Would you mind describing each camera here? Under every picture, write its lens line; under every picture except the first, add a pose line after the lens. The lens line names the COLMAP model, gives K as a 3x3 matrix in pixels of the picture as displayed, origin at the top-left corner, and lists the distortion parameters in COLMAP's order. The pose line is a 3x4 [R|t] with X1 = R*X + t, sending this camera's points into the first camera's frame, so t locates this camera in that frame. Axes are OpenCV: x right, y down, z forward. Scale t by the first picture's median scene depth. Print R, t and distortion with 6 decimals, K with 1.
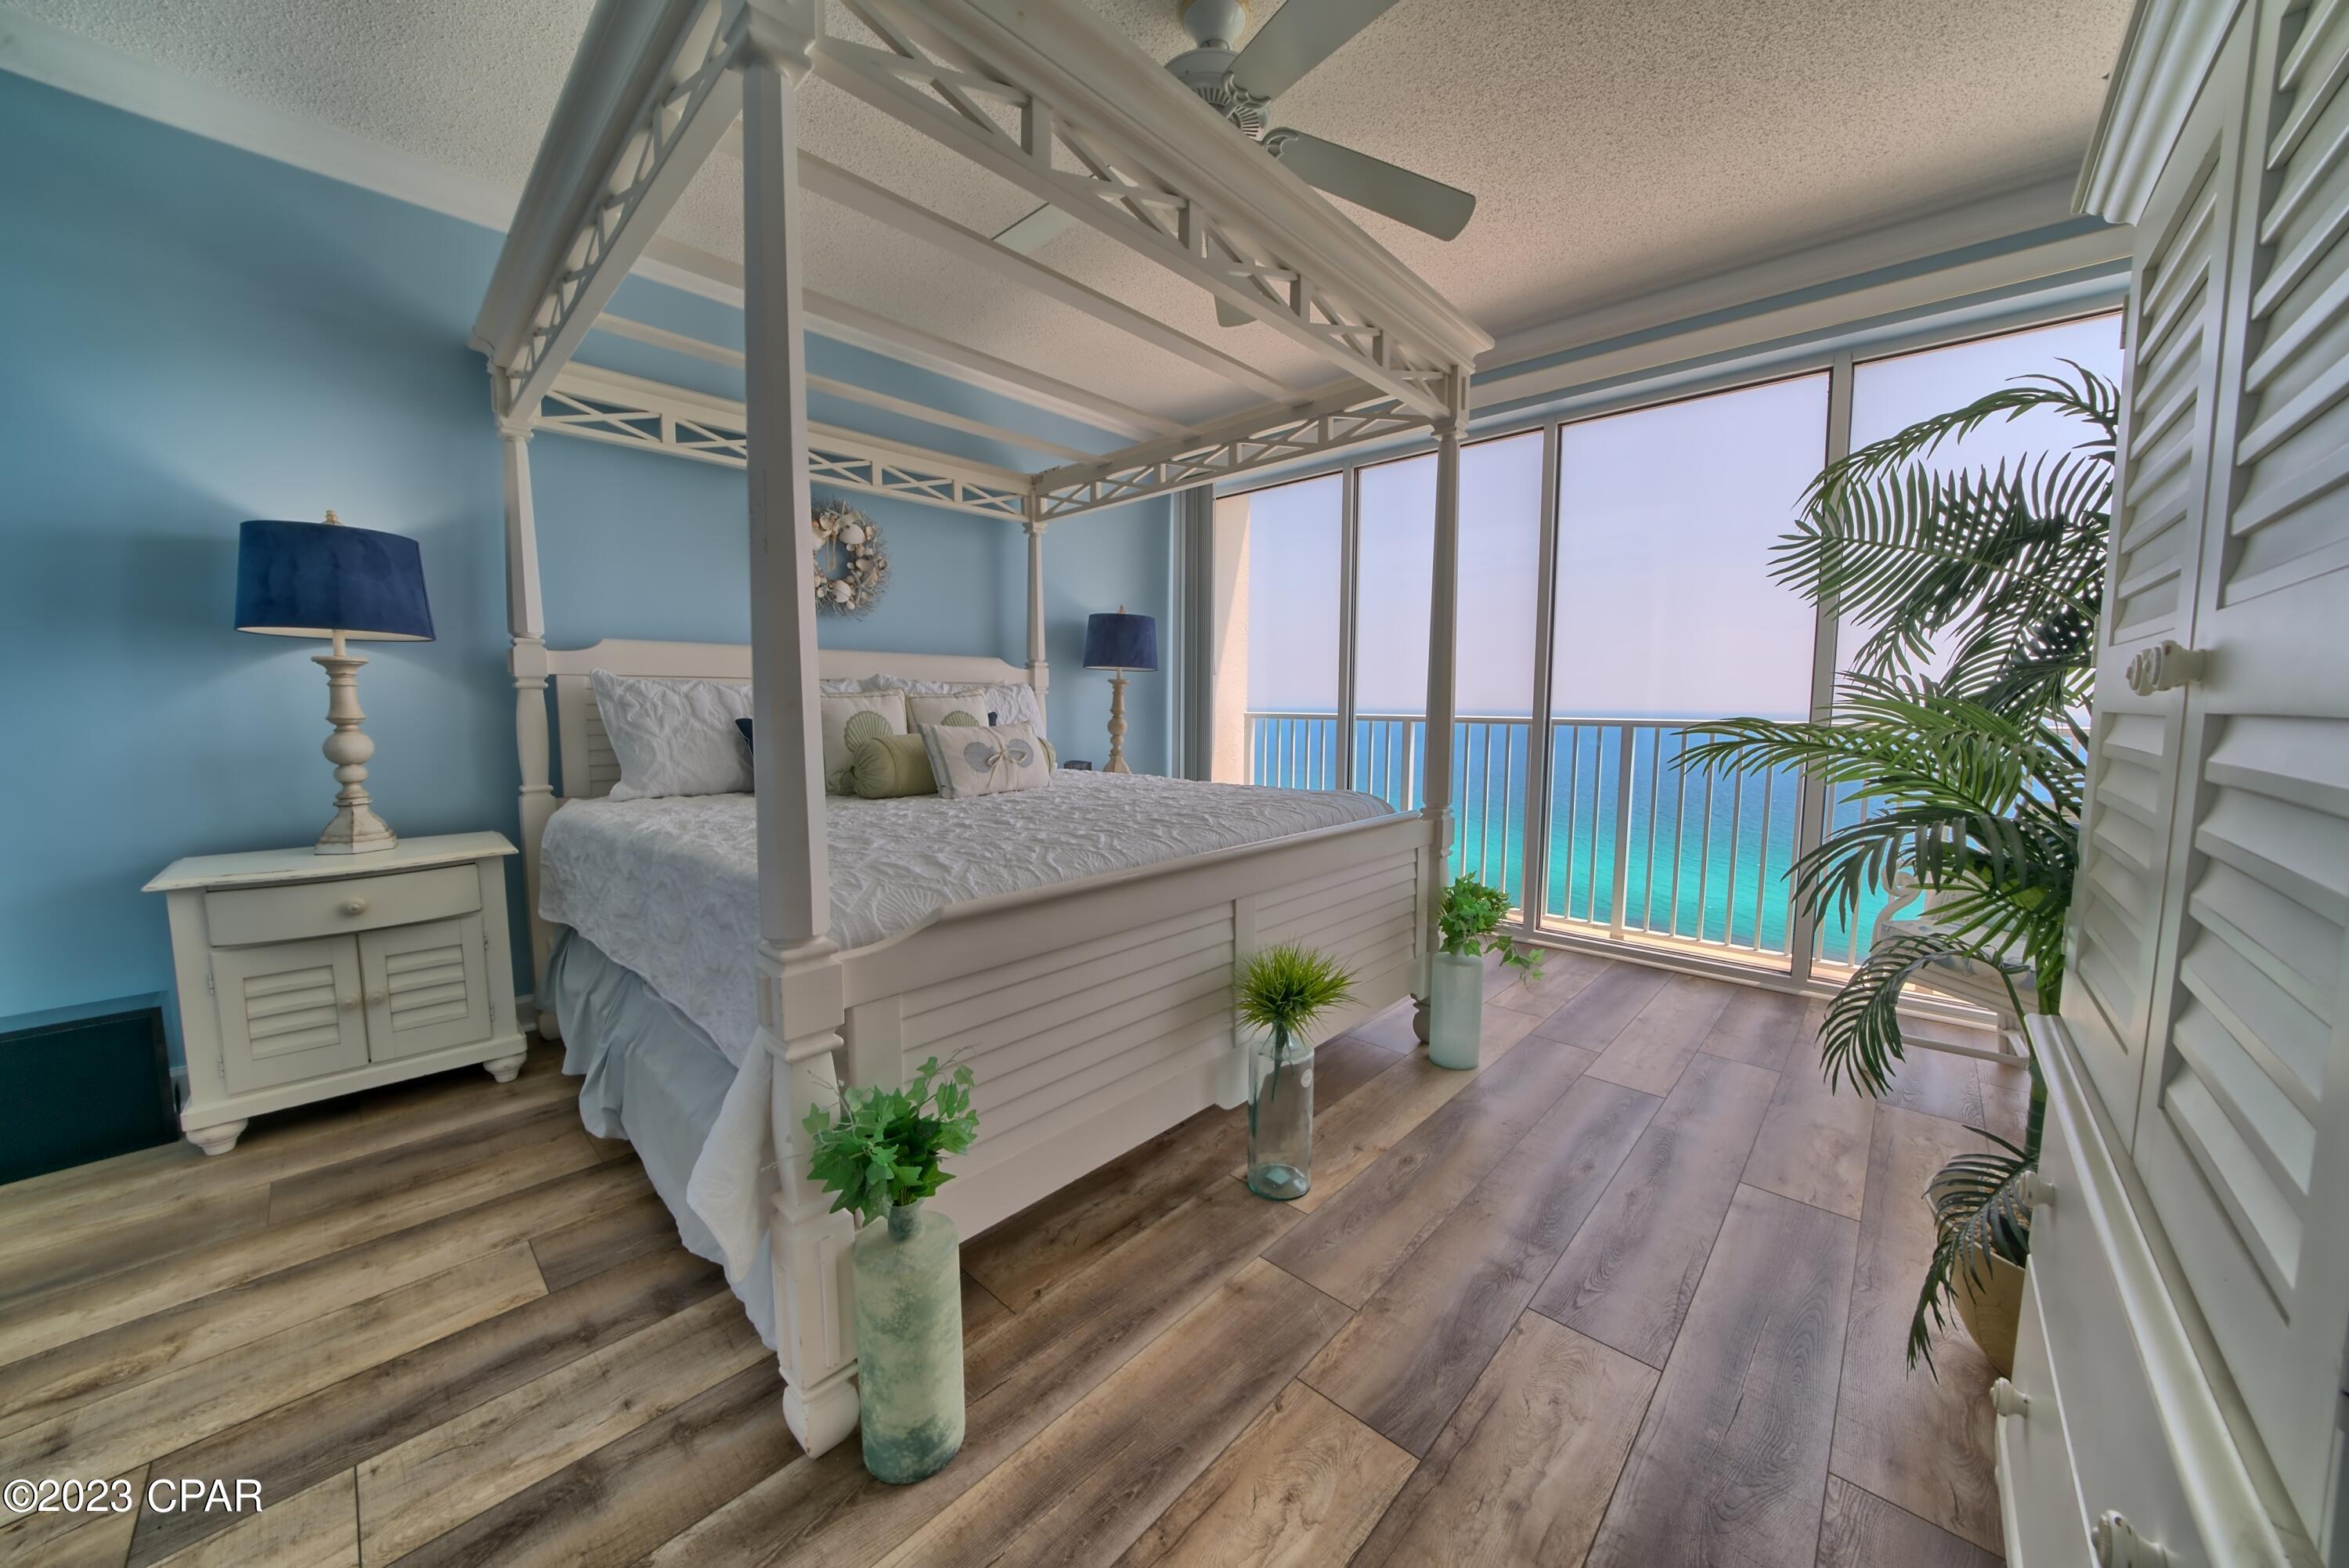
lens RADIAL K [[807.9, 0, 1173.4], [0, 807.9, 778.1], [0, 0, 1]] dist [-0.025073, 0.001907]
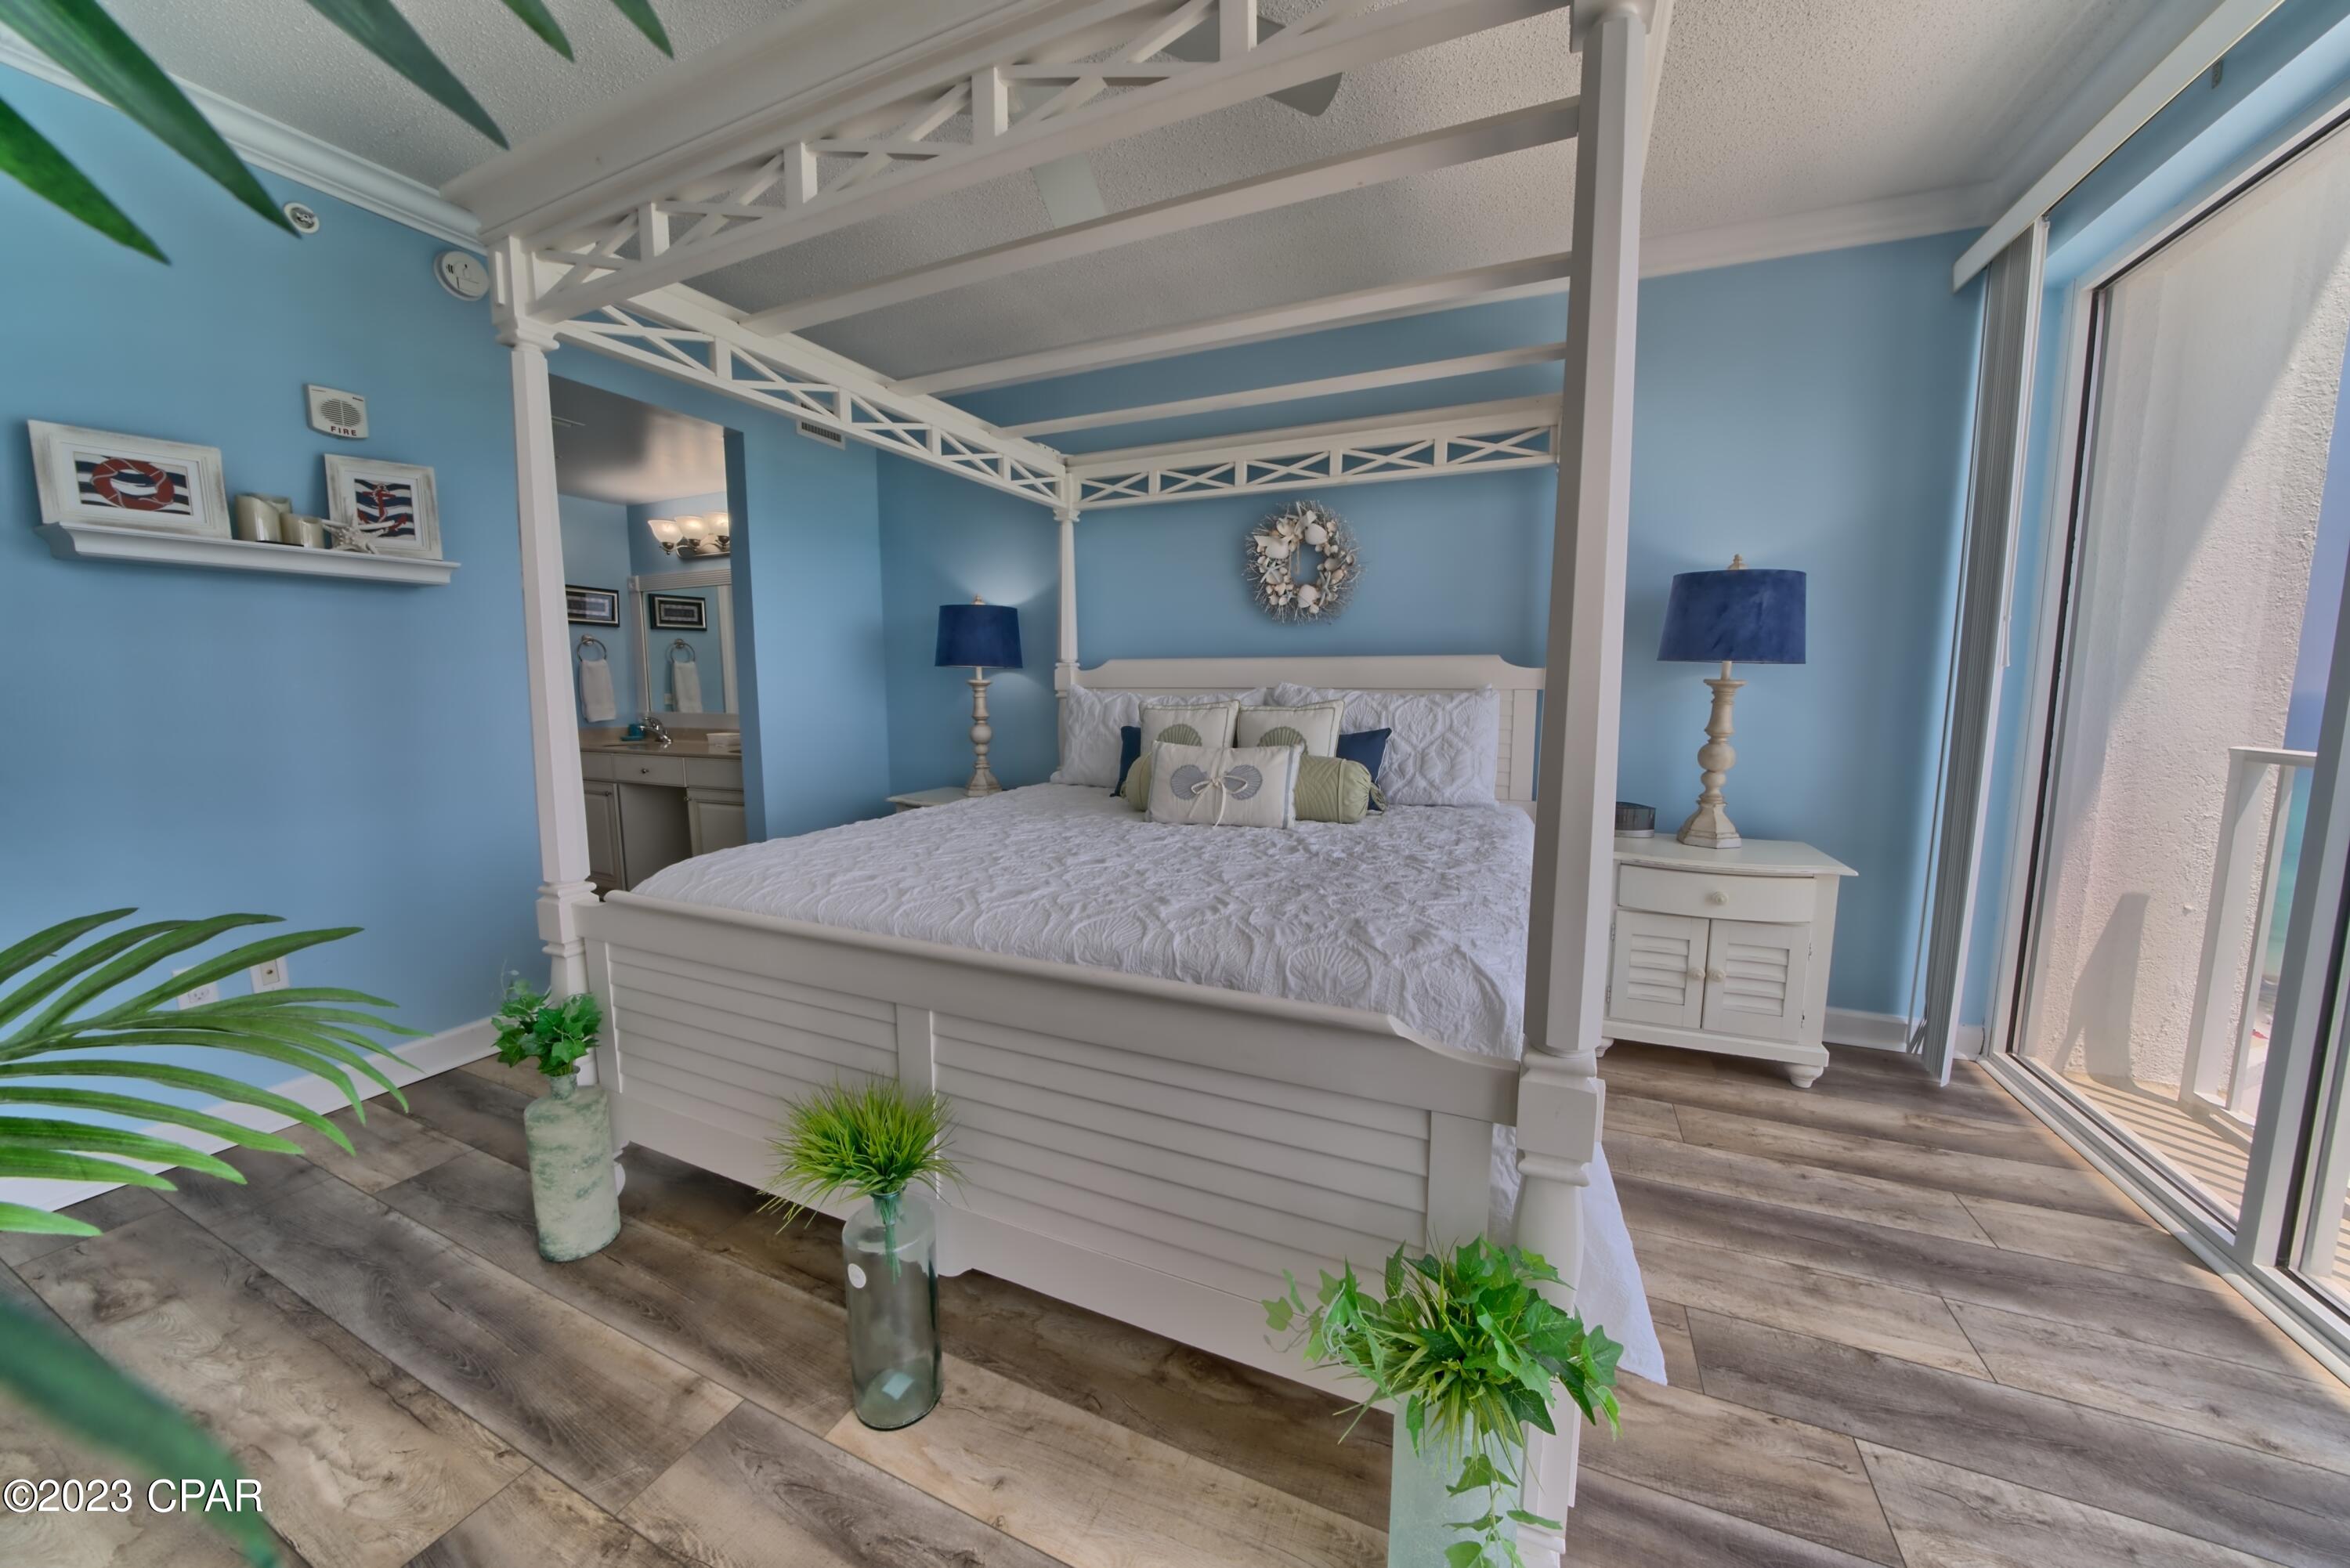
lens RADIAL K [[808.3, 0, 1173.9], [0, 808.3, 778.1], [0, 0, 1]] dist [-0.025073, 0.001907]
pose [[0.328261, 0.107848, -0.938410, 0.724745], [-0.085607, 0.992769, 0.084149, -0.127071], [0.940700, 0.052711, 0.335120, 0.824428]]
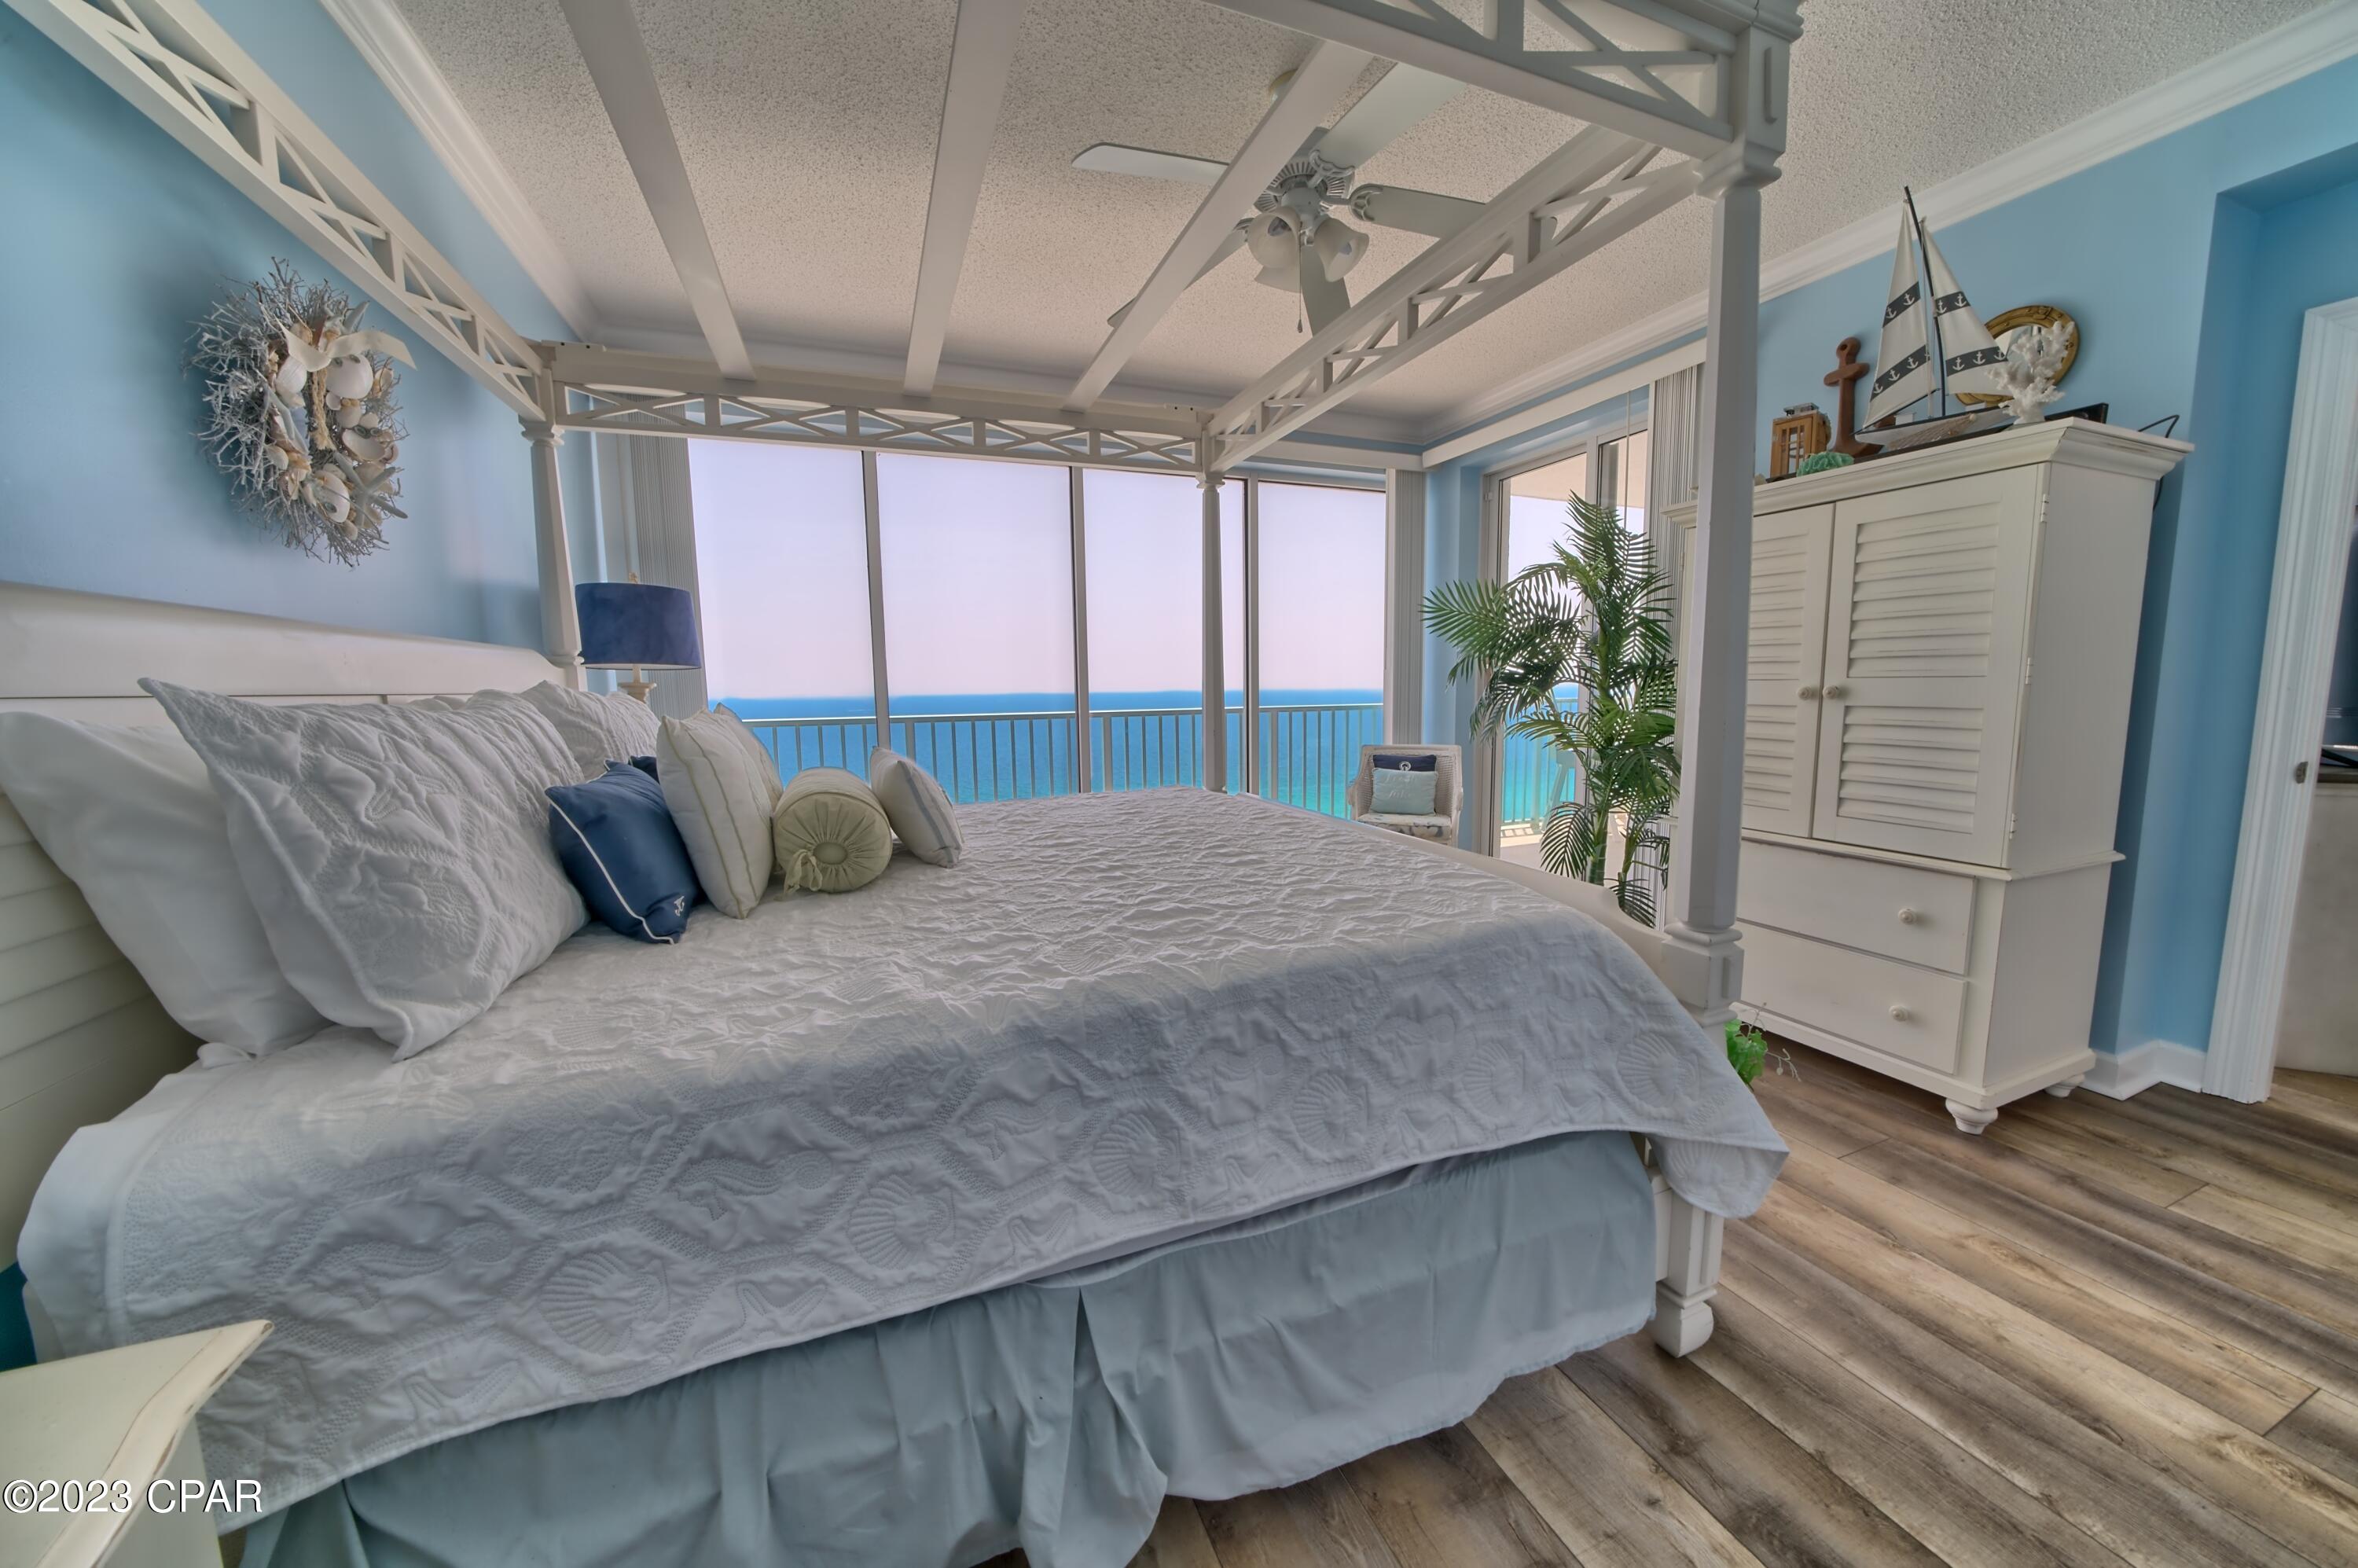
lens RADIAL K [[811.1, 0, 1177.9], [0, 811.1, 778.1], [0, 0, 1]] dist [-0.025073, 0.001907]
pose [[0.435273, -0.113047, 0.893173, -0.953967], [0.100239, 0.992002, 0.076706, -0.095839], [-0.894701, 0.056142, 0.443123, 0.598214]]
